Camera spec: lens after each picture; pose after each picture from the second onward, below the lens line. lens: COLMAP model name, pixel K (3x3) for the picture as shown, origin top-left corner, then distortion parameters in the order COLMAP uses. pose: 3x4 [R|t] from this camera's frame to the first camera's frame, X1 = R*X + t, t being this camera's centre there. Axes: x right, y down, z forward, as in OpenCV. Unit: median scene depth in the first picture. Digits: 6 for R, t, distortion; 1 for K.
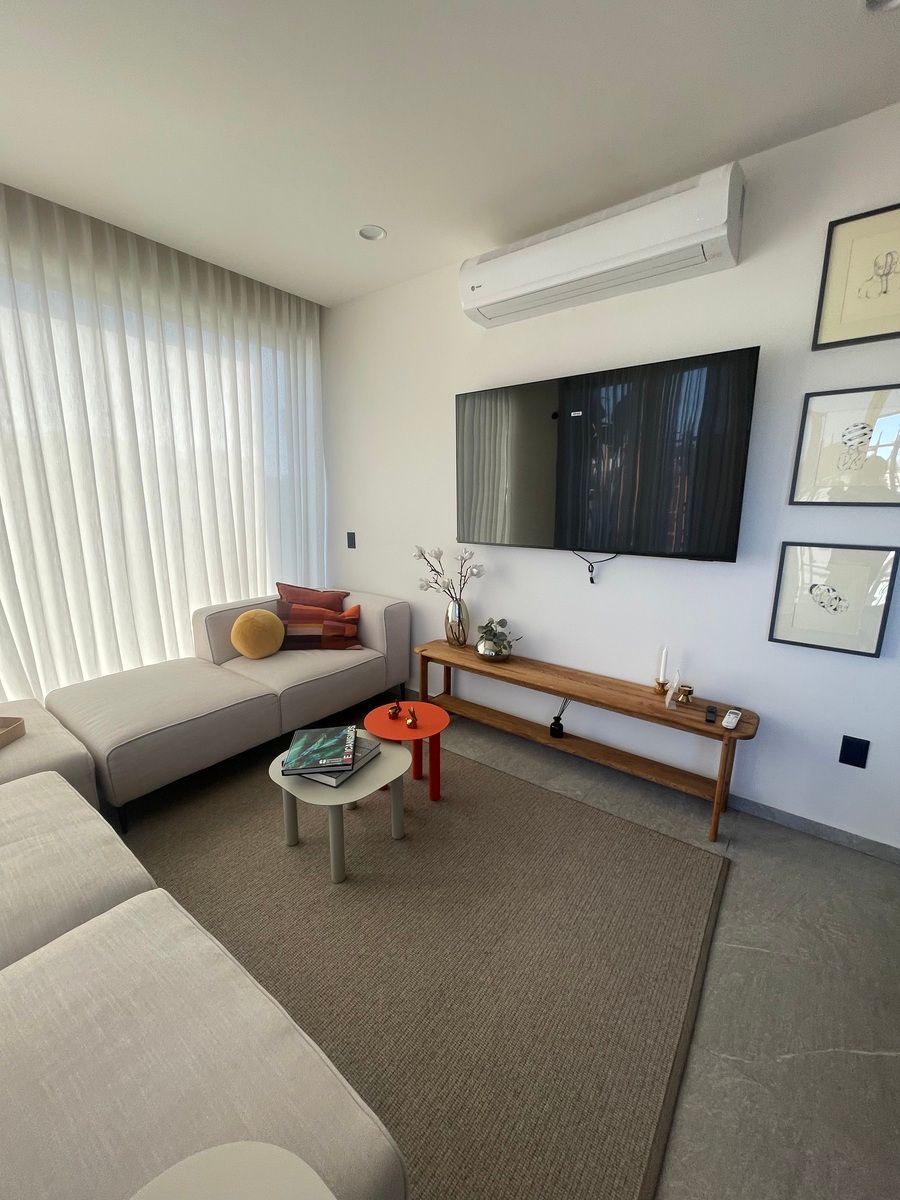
lens RADIAL K [[481.0, 0, 447.4], [0, 481.0, 593.6], [0, 0, 1]] dist [-0.007012, 0.001380]
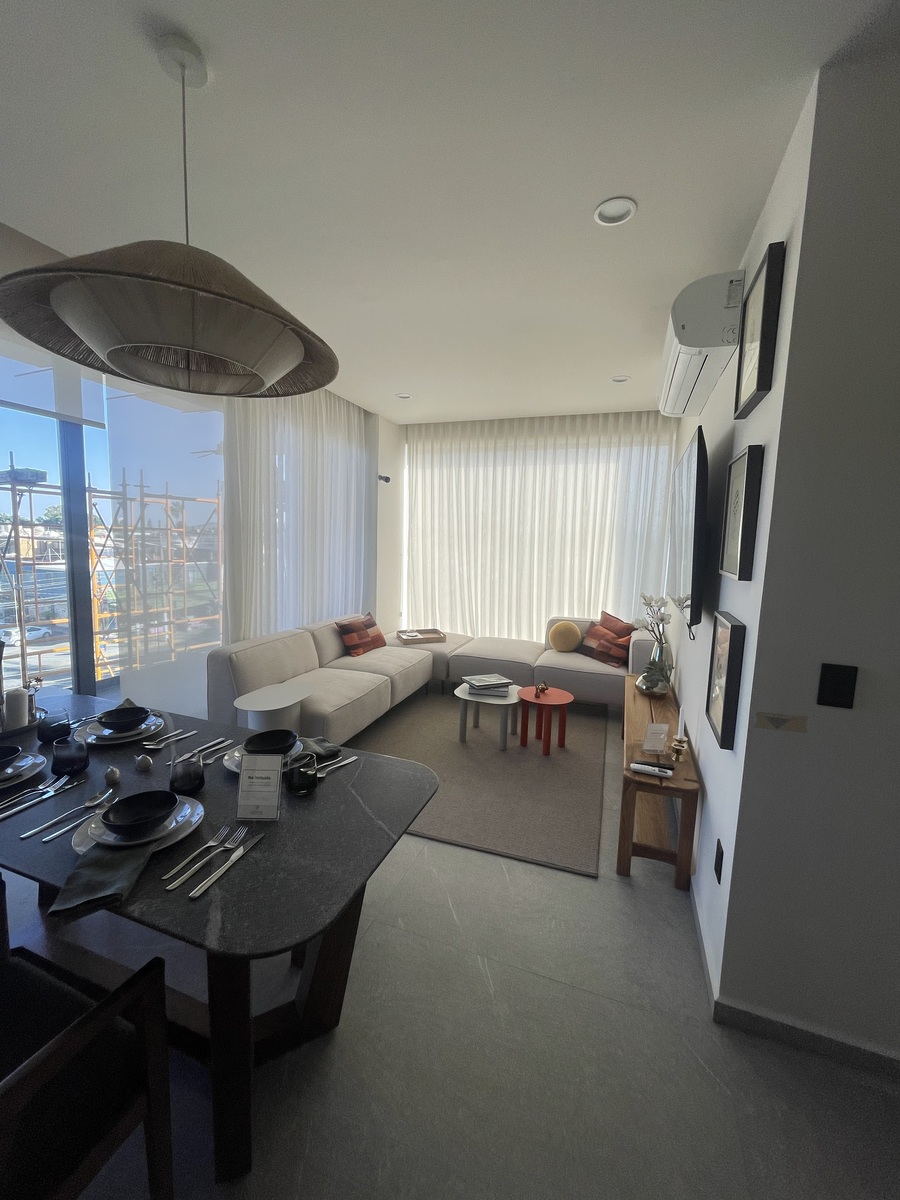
lens RADIAL K [[481.0, 0, 448.7], [0, 481.0, 591.1], [0, 0, 1]] dist [-0.007012, 0.001380]
pose [[0.296530, 0.098572, -0.949923, 1.428286], [-0.208522, 0.977343, 0.036324, -0.061622], [0.931981, 0.187309, 0.310366, 0.199379]]
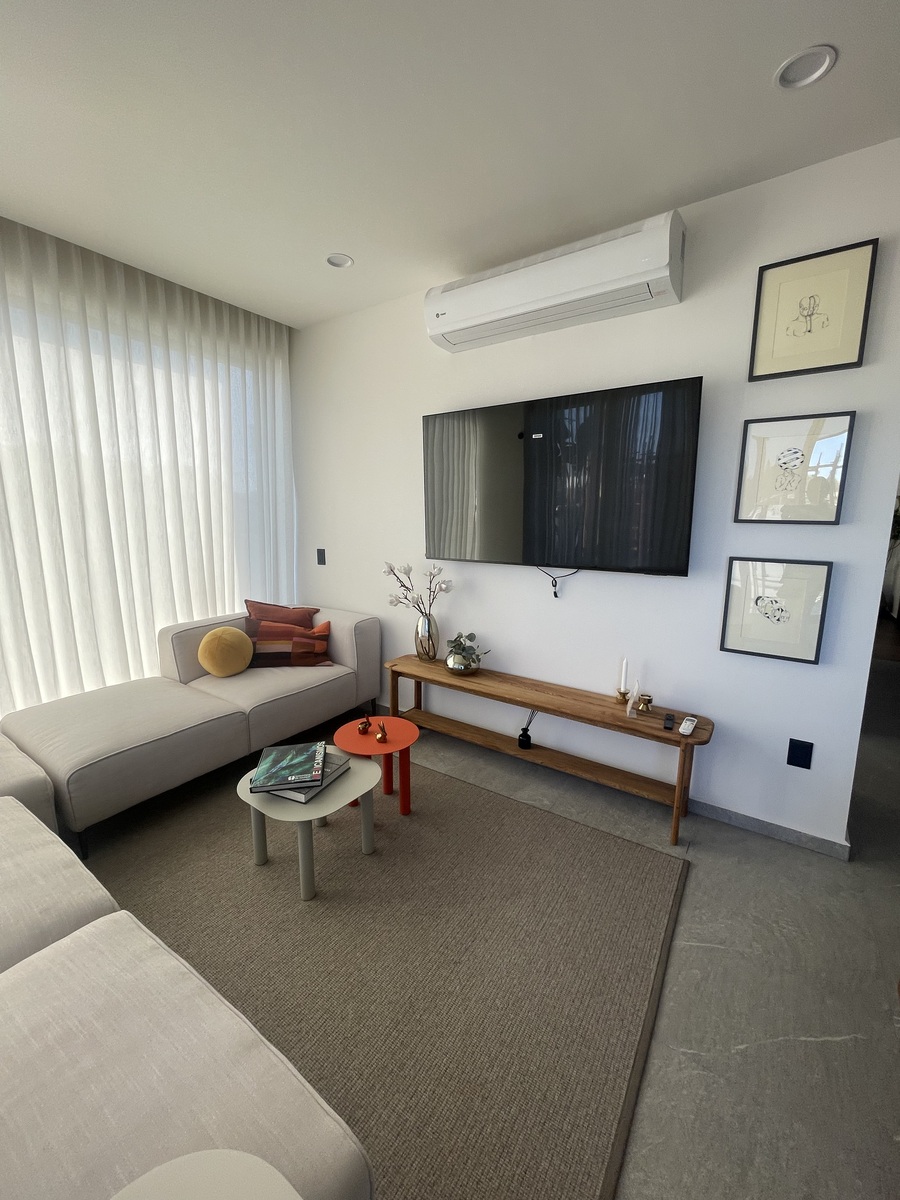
lens RADIAL K [[481.0, 0, 447.5], [0, 481.0, 595.4], [0, 0, 1]] dist [-0.007012, 0.001380]
pose [[0.998426, -0.009018, 0.055353, 0.011751], [0.010528, 0.999579, -0.027052, -0.000632], [-0.055086, 0.027593, 0.998100, -0.025860]]
